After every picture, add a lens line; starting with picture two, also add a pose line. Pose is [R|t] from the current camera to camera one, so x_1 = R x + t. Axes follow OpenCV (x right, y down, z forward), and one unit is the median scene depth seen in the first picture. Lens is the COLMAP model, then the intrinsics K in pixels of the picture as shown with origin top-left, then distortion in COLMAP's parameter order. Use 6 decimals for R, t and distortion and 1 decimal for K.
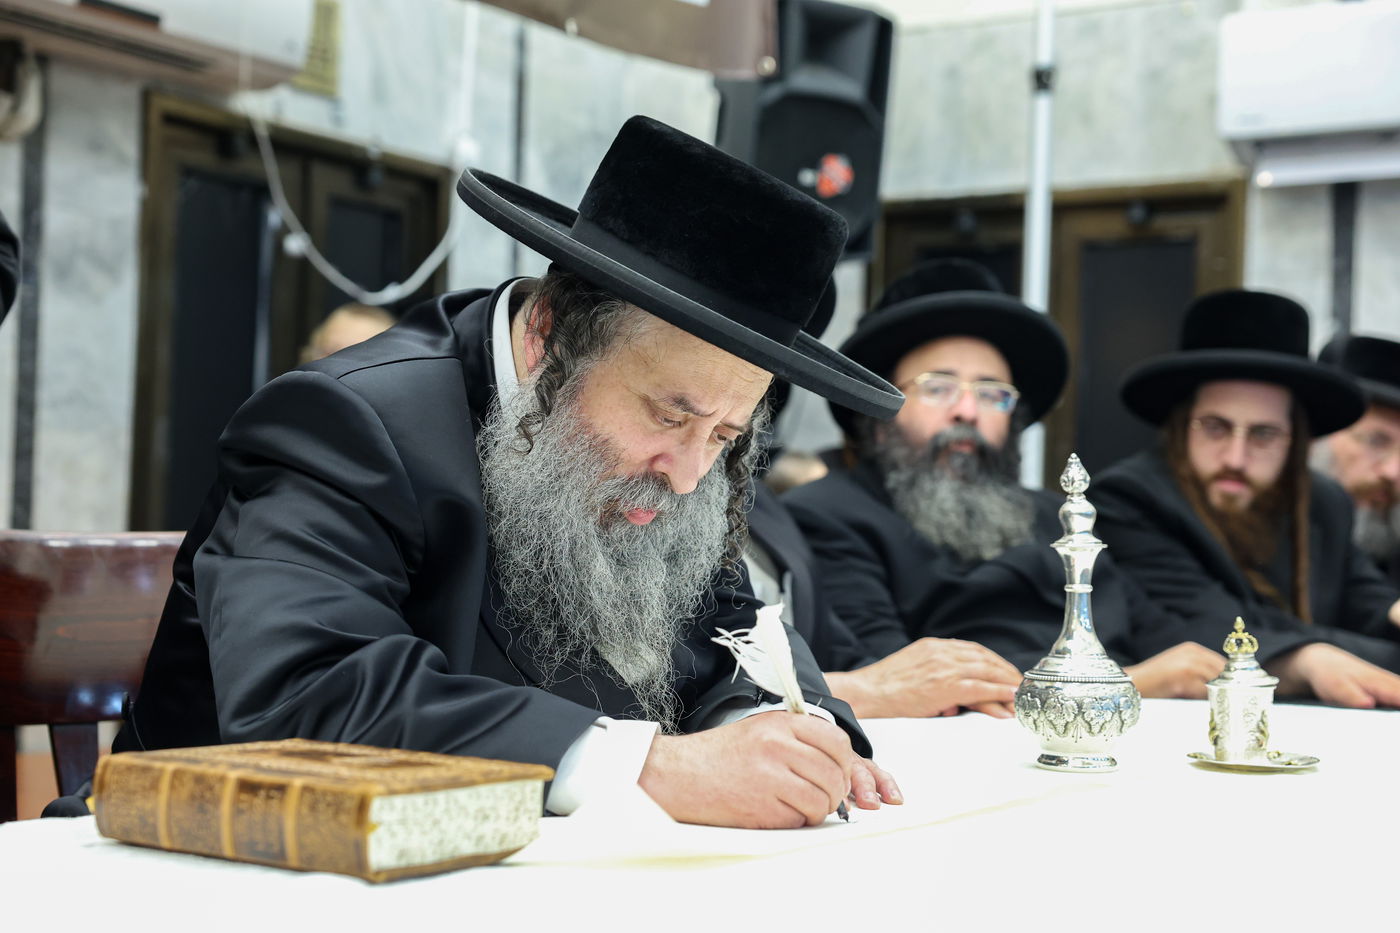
lens RADIAL K [[2230.2, 0, 697.8], [0, 2230.2, 464.6], [0, 0, 1]] dist [0.270006, 0.000000]
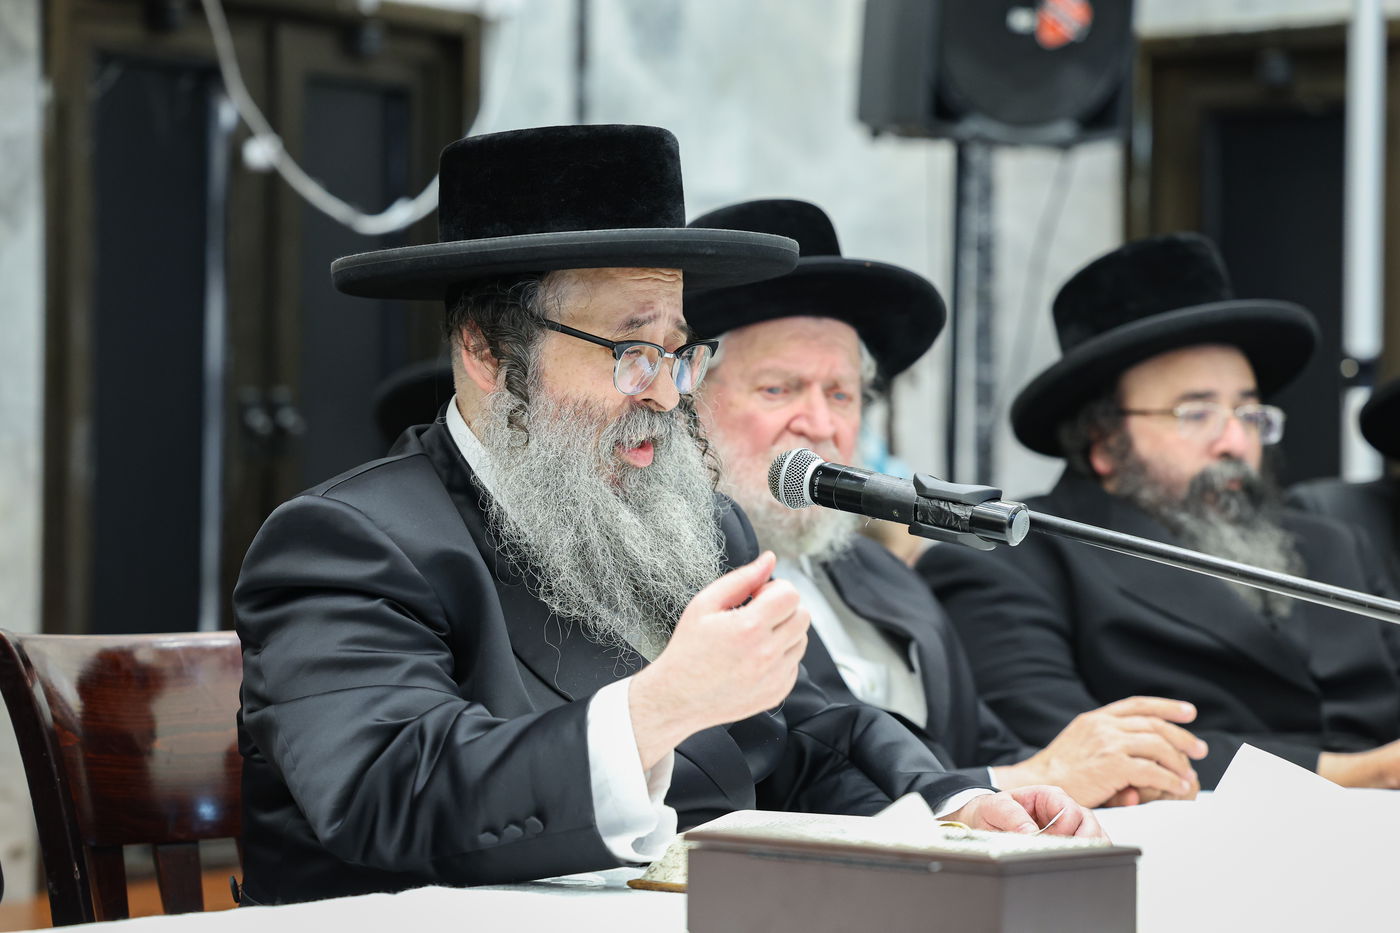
lens RADIAL K [[4555.4, 0, 703.6], [0, 4555.4, 466.5], [0, 0, 1]] dist [0.649830, 0.000000]
pose [[0.997861, -0.025562, -0.060159, 0.035006], [0.027043, 0.999348, 0.023938, -0.032879], [0.059508, -0.025514, 0.997902, -0.370403]]
